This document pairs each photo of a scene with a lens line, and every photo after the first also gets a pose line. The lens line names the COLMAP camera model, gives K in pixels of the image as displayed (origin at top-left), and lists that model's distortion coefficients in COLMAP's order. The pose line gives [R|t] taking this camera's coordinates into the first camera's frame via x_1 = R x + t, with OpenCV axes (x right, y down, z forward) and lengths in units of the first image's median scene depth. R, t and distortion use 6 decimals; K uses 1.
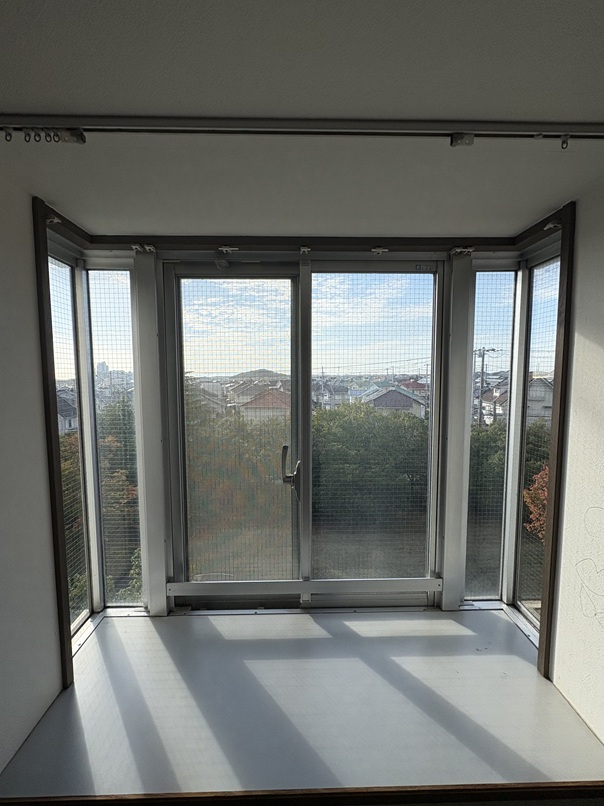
lens RADIAL K [[353.9, 0, 302.7], [0, 353.9, 402.0], [0, 0, 1]] dist [-0.000957, 0.000227]
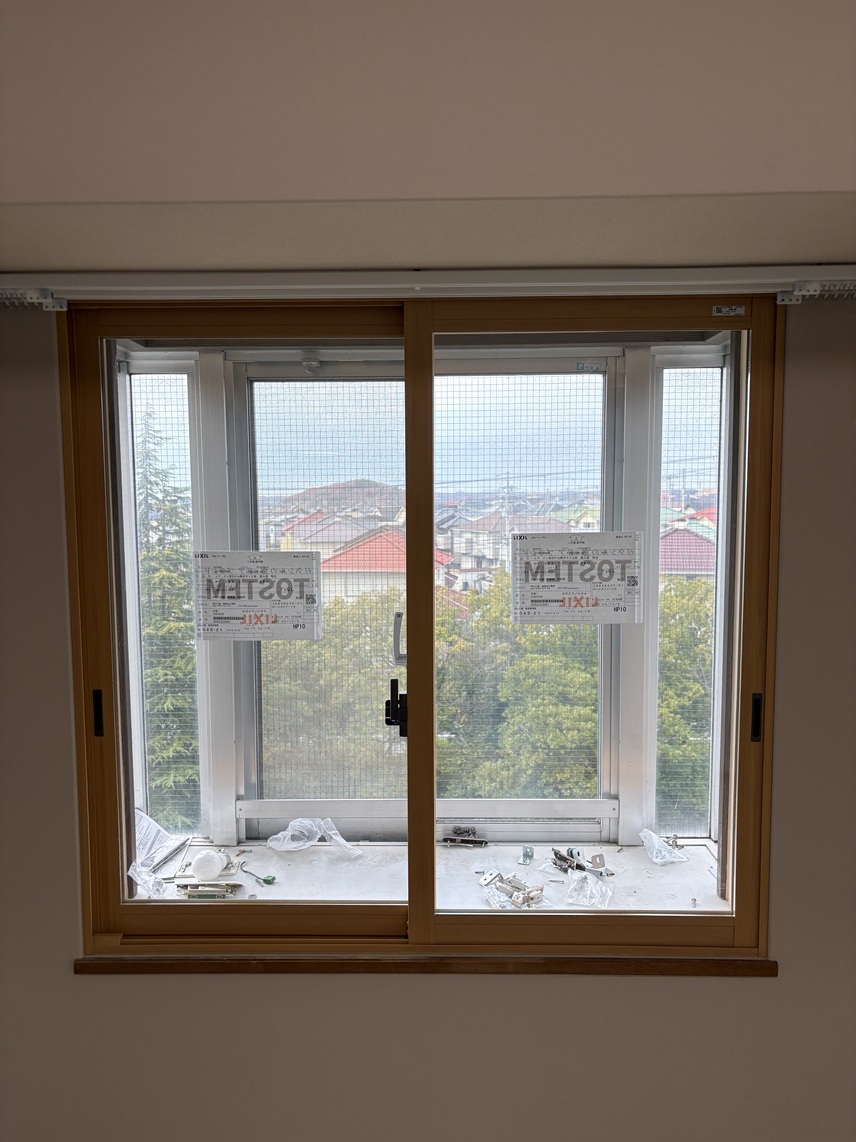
lens RADIAL K [[866.3, 0, 427.7], [0, 866.3, 571.1], [0, 0, 1]] dist [-0.000282, -0.000318]
pose [[0.999293, -0.000679, -0.037595, 0.077446], [0.001212, 0.999899, 0.014177, 0.012994], [0.037581, -0.014212, 0.999193, -0.761812]]
